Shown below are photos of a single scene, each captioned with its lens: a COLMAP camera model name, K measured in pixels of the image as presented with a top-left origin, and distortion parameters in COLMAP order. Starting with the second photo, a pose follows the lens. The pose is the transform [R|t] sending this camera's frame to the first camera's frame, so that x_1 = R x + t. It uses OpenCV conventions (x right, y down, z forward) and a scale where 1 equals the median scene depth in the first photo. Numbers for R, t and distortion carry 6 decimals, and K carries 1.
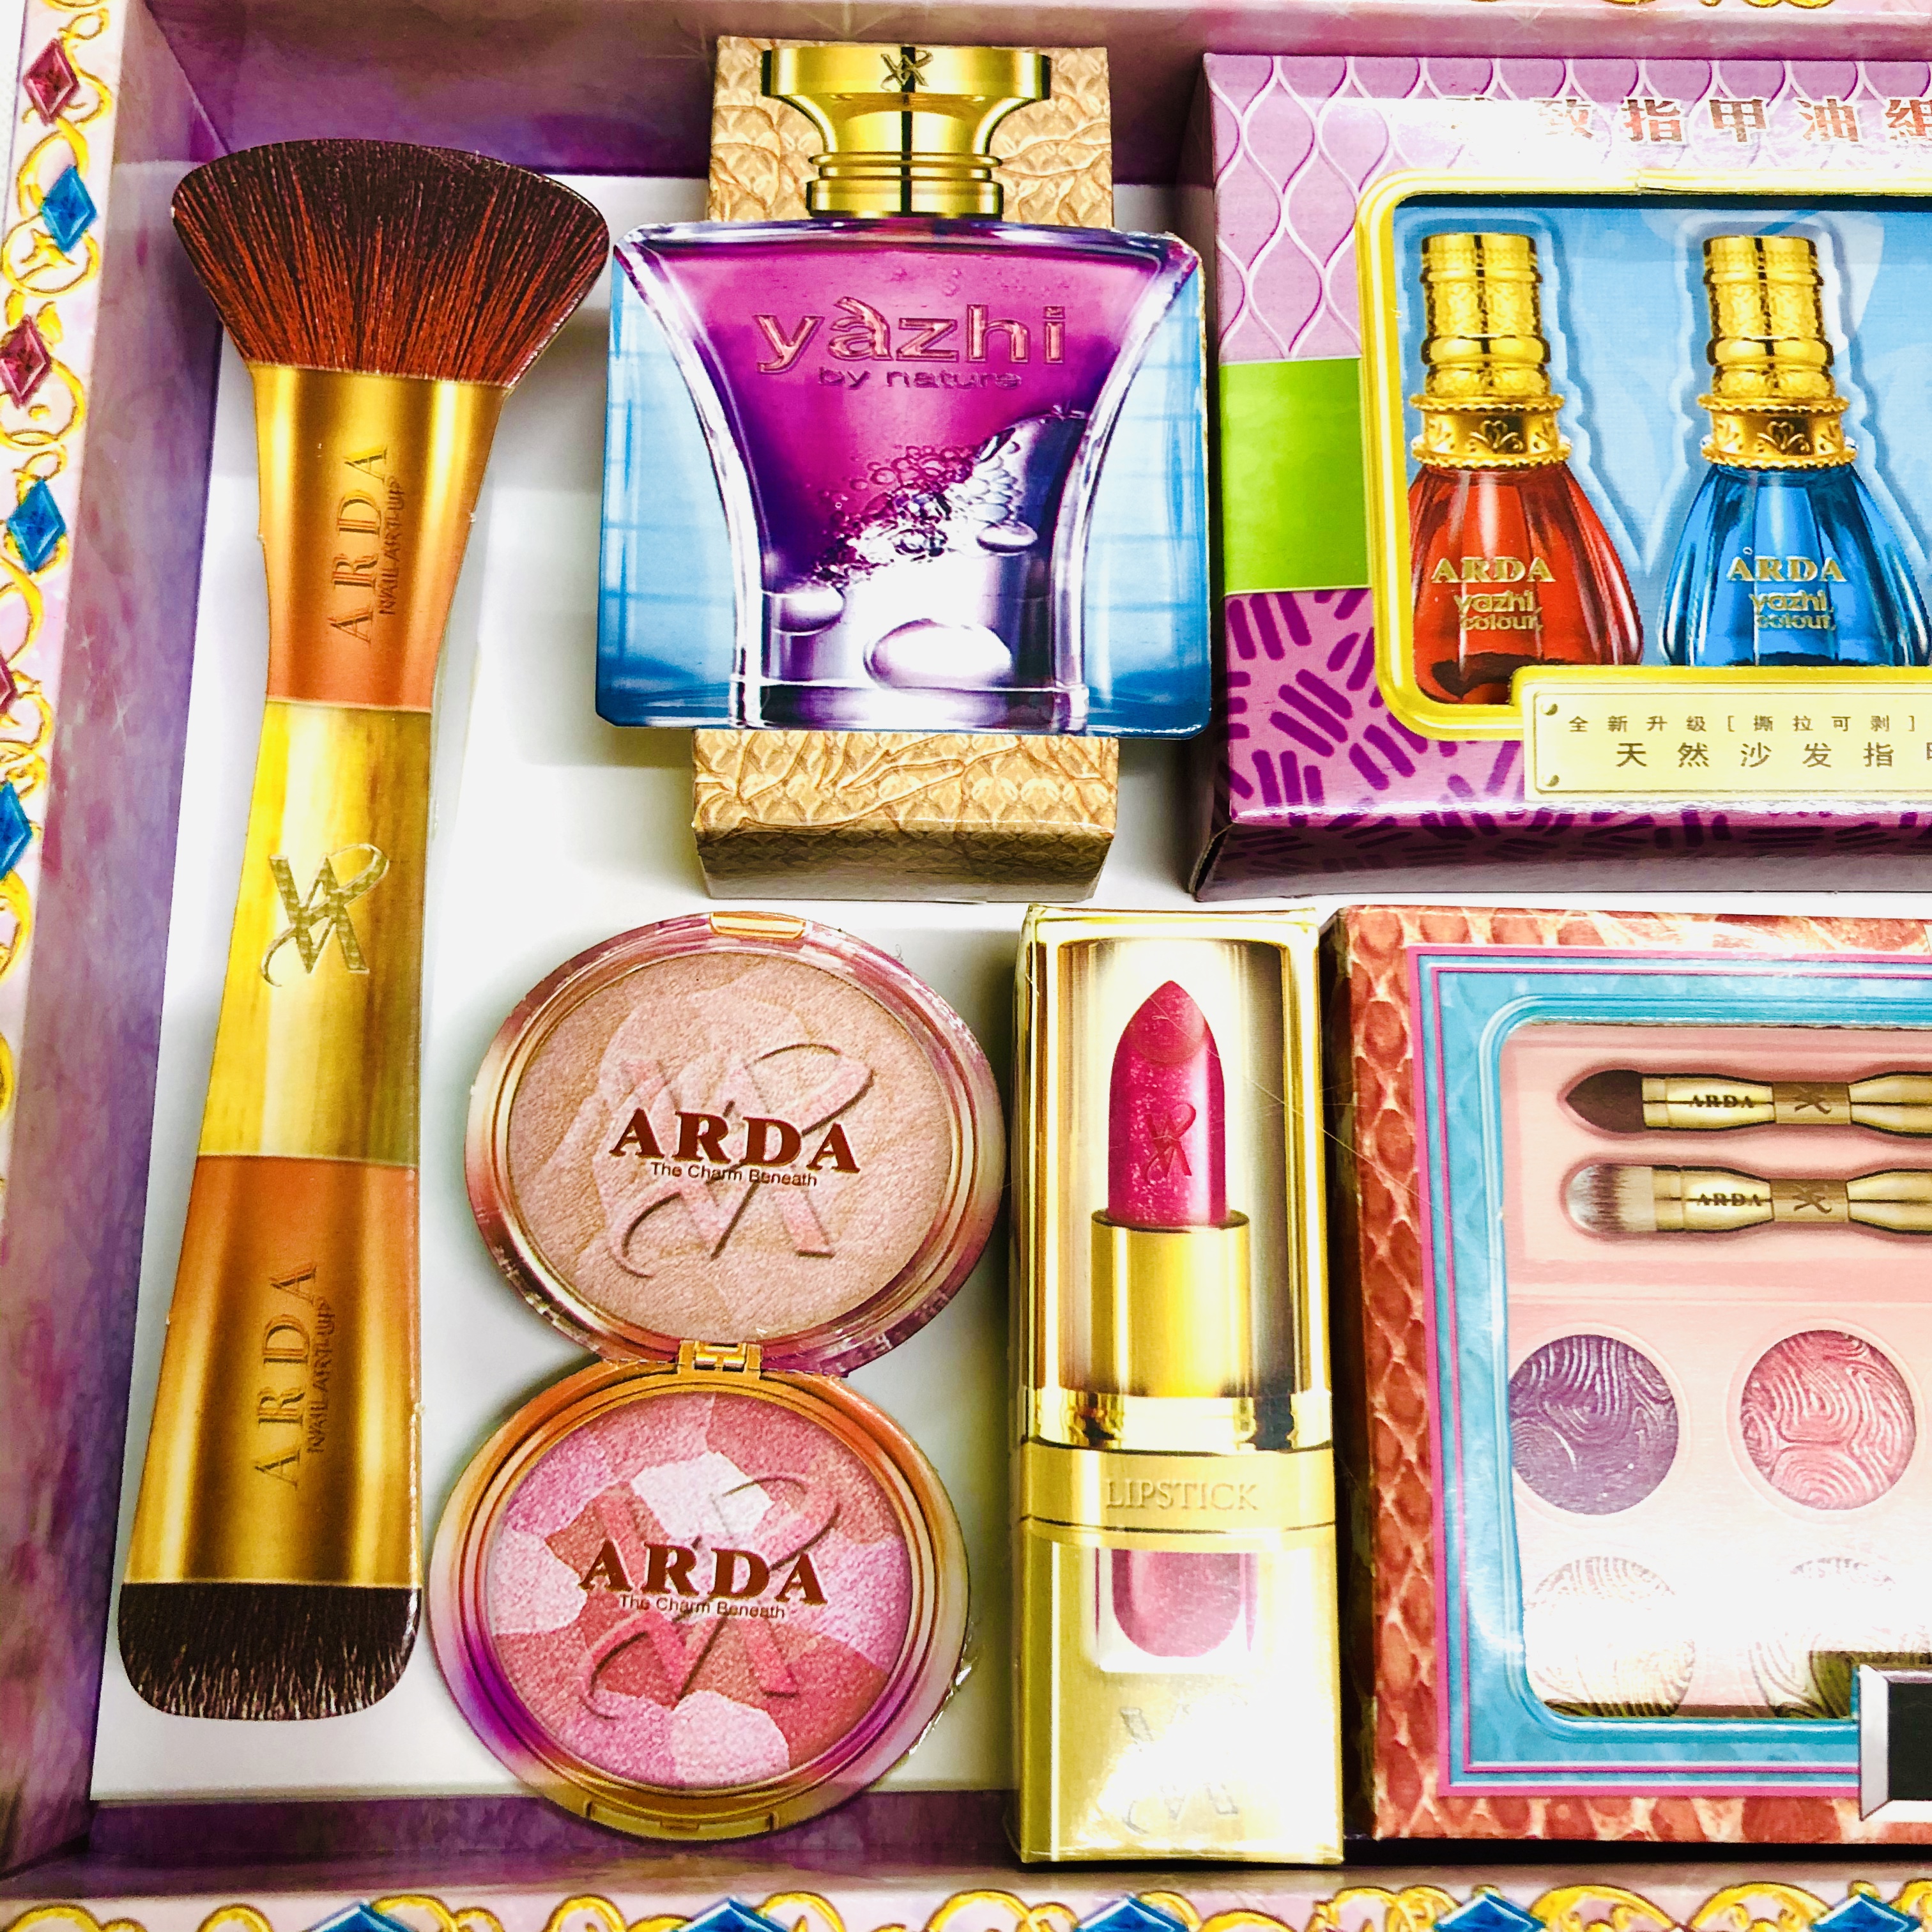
lens RADIAL K [[1896.0, 0, 965.8], [0, 1896.0, 887.7], [0, 0, 1]] dist [0.023587, -0.004384]
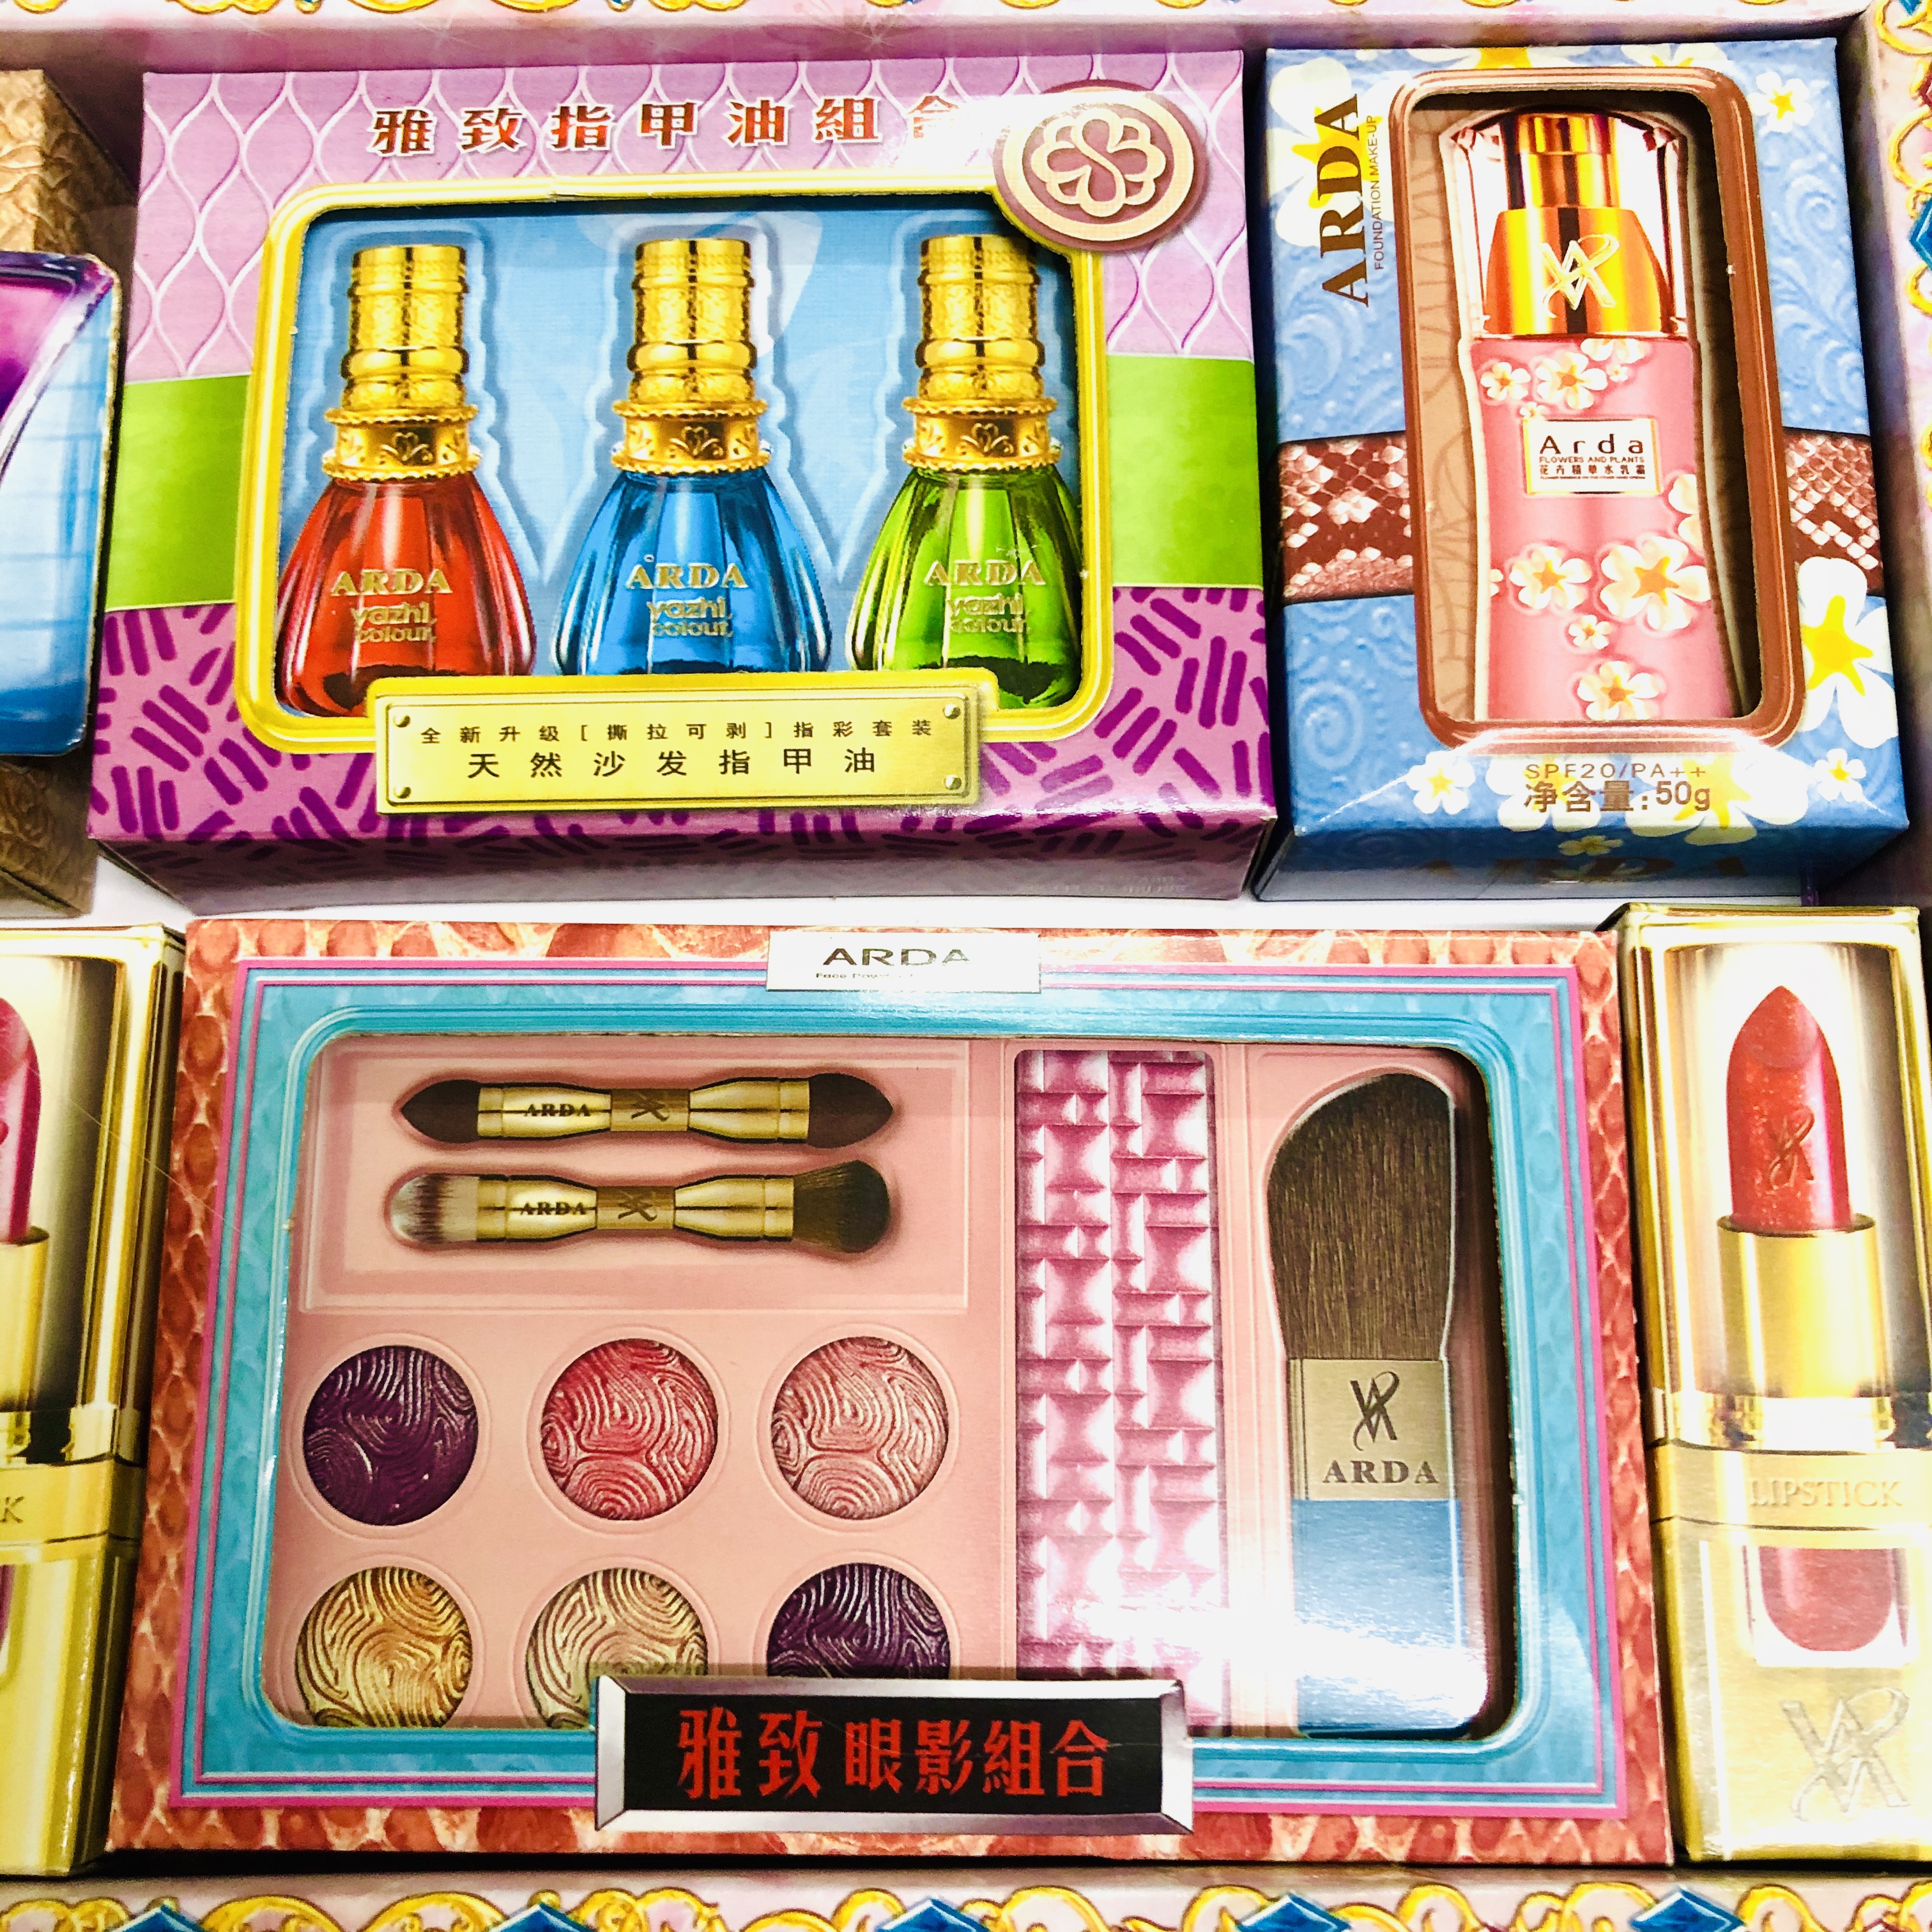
lens RADIAL K [[1873.0, 0, 801.7], [0, 1873.0, 903.1], [0, 0, 1]] dist [0.081441, -0.165746]
pose [[0.998524, -0.014323, -0.052380, 0.557365], [0.014512, 0.999889, 0.003236, 0.001825], [0.052328, -0.003992, 0.998622, 0.020299]]
